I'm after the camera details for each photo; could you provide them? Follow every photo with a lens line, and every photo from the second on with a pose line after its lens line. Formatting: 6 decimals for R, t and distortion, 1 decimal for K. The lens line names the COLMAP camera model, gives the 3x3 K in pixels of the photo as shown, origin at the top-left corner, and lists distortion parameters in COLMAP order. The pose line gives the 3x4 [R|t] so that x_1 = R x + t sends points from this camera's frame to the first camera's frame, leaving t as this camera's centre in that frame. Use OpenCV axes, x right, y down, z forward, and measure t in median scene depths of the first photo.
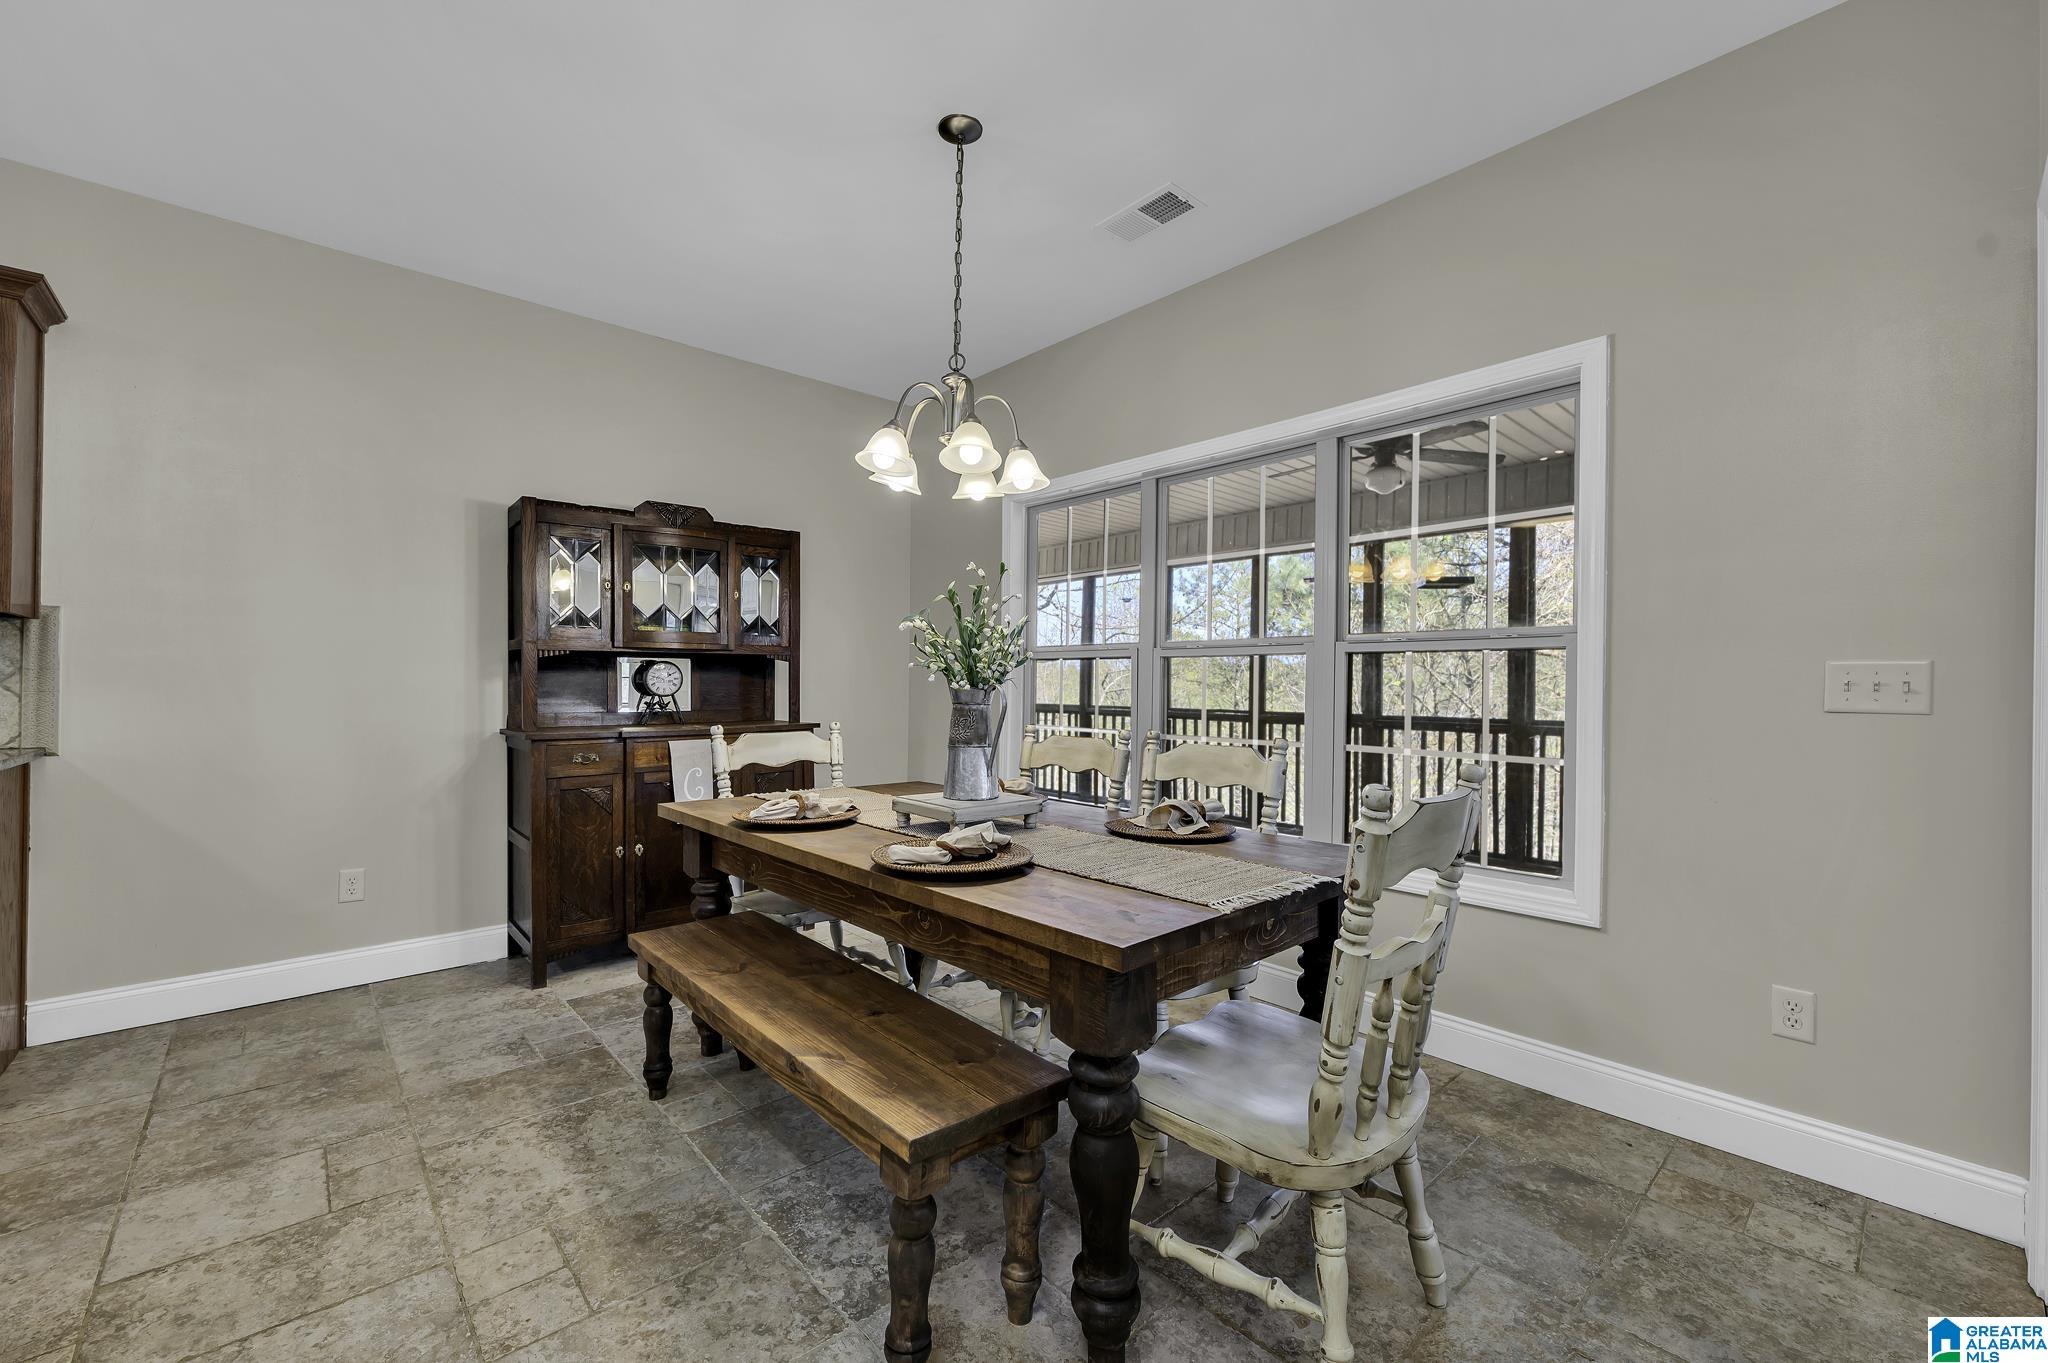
lens RADIAL K [[843.0, 0, 1024.0], [0, 843.0, 681.5], [0, 0, 1]] dist [-0.003182, -0.000135]
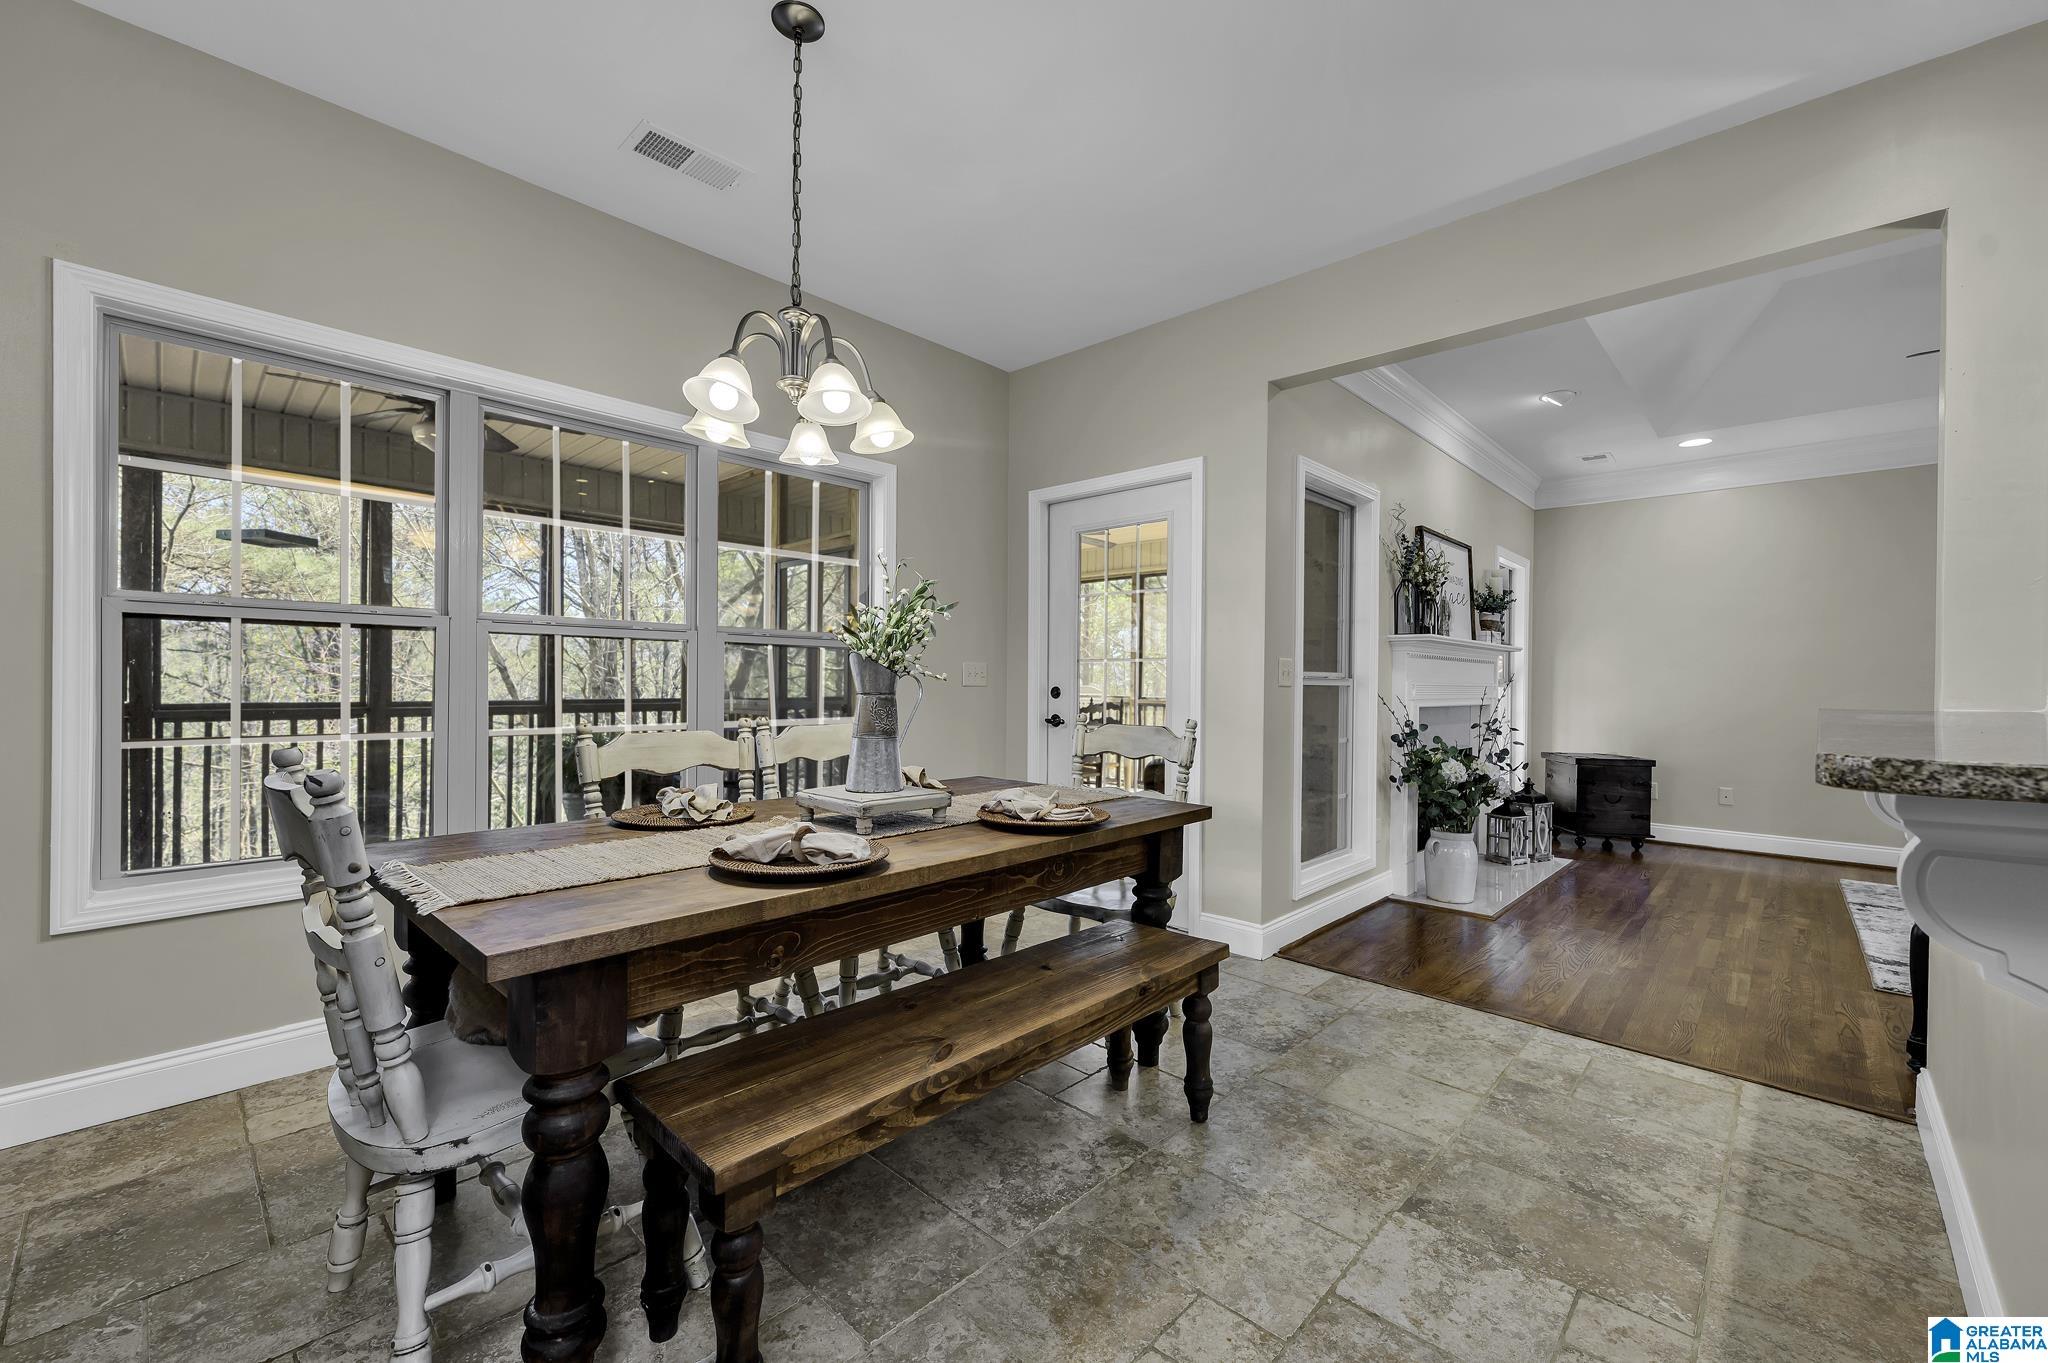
lens RADIAL K [[843.0, 0, 1024.0], [0, 843.0, 681.5], [0, 0, 1]] dist [-0.003182, -0.000135]
pose [[-0.093793, -0.013993, 0.995493, -0.887482], [-0.015904, 0.999795, 0.012555, -0.003256], [-0.995465, -0.014655, -0.093996, 0.780313]]
